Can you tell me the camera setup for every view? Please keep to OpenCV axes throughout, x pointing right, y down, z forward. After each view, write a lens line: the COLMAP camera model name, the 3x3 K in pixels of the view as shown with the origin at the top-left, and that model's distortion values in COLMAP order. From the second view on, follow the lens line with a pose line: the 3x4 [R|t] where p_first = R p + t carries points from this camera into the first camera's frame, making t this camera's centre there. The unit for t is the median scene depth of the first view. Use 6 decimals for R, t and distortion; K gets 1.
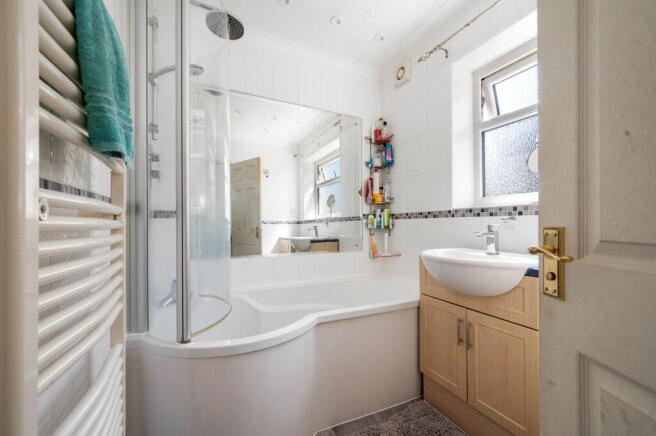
lens RADIAL K [[268.4, 0, 330.5], [0, 268.4, 222.8], [0, 0, 1]] dist [0.007745, -0.000617]
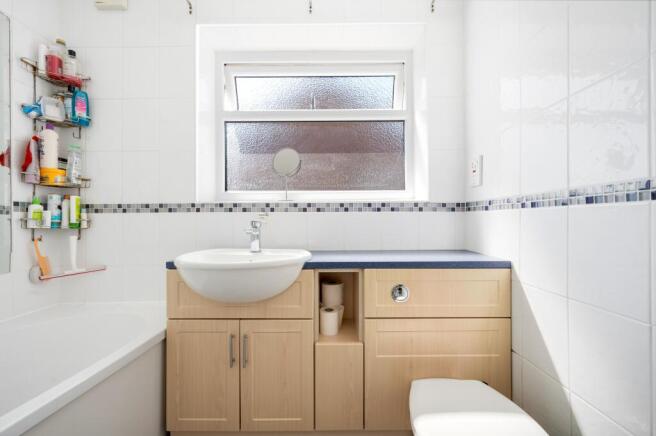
lens RADIAL K [[268.4, 0, 327.0], [0, 268.4, 215.1], [0, 0, 1]] dist [0.007745, -0.000617]
pose [[0.439243, 0.016399, 0.898219, -0.099398], [-0.003150, 0.999855, -0.016715, 0.000878], [-0.898363, 0.004512, 0.439231, 0.260830]]
